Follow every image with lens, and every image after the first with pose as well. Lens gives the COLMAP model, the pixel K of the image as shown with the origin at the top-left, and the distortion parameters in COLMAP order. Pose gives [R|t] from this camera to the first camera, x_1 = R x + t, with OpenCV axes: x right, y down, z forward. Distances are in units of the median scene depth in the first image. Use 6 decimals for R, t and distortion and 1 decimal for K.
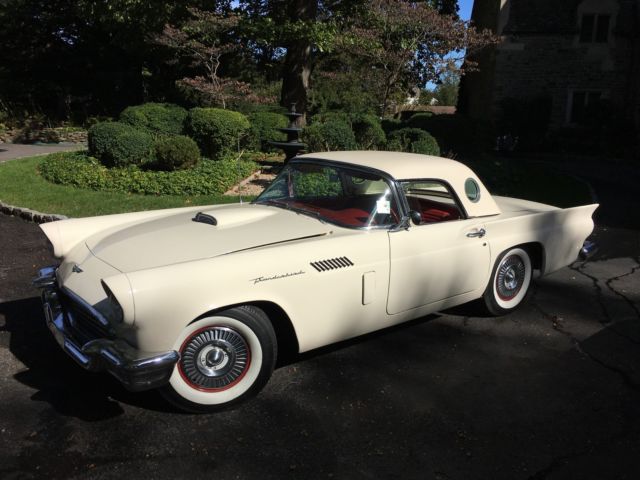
lens RADIAL K [[534.7, 0, 321.9], [0, 534.7, 234.7], [0, 0, 1]] dist [0.085361, -0.113941]
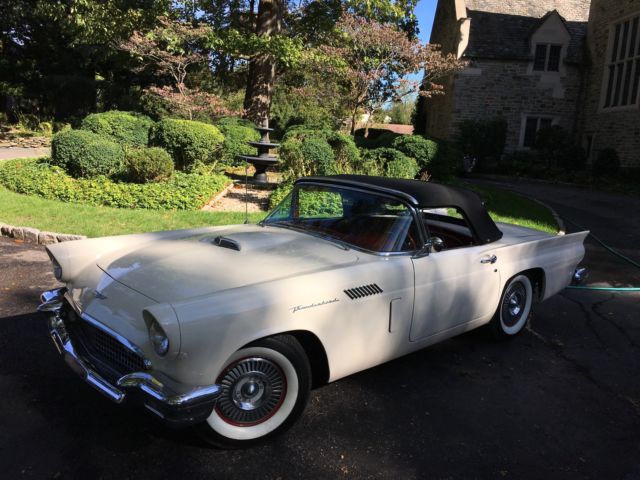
lens RADIAL K [[534.7, 0, 321.4], [0, 534.7, 236.5], [0, 0, 1]] dist [0.085361, -0.113941]
pose [[0.995573, 0.021422, 0.091521, -0.045188], [-0.019542, 0.999580, -0.021388, -0.007585], [-0.091941, 0.019505, 0.995573, 0.006952]]
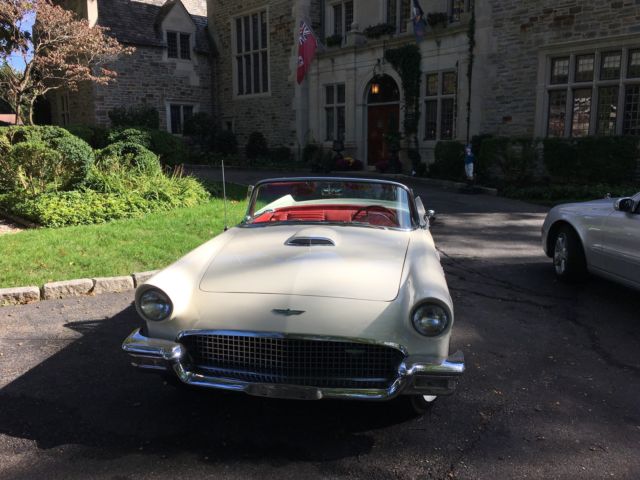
lens RADIAL K [[566.1, 0, 314.3], [0, 566.1, 235.2], [0, 0, 1]] dist [0.082942, -0.111673]
pose [[0.706171, -0.137295, 0.694602, -0.309278], [0.155360, 0.987158, 0.037175, -0.026535], [-0.690786, 0.081661, 0.718433, 0.083092]]
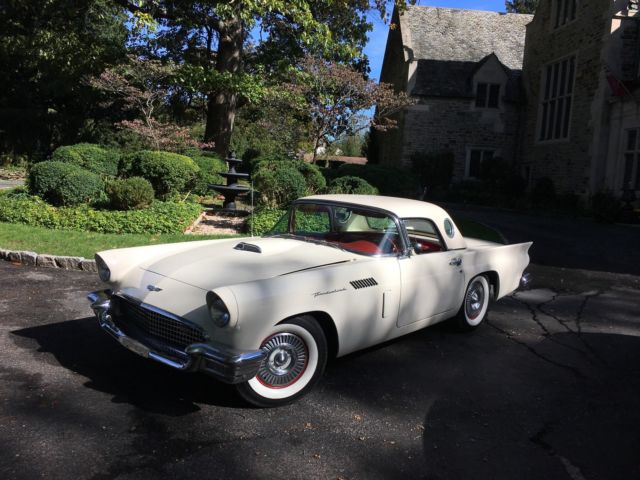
lens RADIAL K [[534.7, 0, 322.9], [0, 534.7, 236.7], [0, 0, 1]] dist [0.085361, -0.113941]
pose [[0.983477, 0.010659, 0.180719, -0.089267], [0.003965, 0.996757, -0.080368, 0.013667], [-0.180990, 0.079757, 0.980246, -0.062526]]
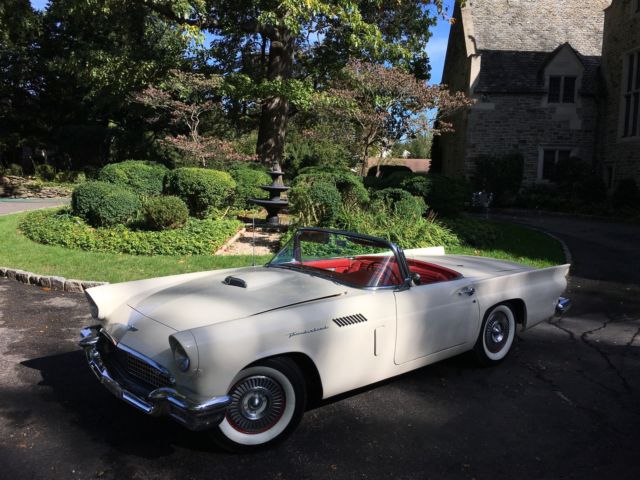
lens RADIAL K [[566.1, 0, 323.4], [0, 566.1, 235.7], [0, 0, 1]] dist [0.082942, -0.111673]
pose [[0.998301, -0.002770, 0.058206, -0.033266], [0.008333, 0.995389, -0.095558, -0.003734], [-0.057673, 0.095880, 0.993721, -0.074136]]
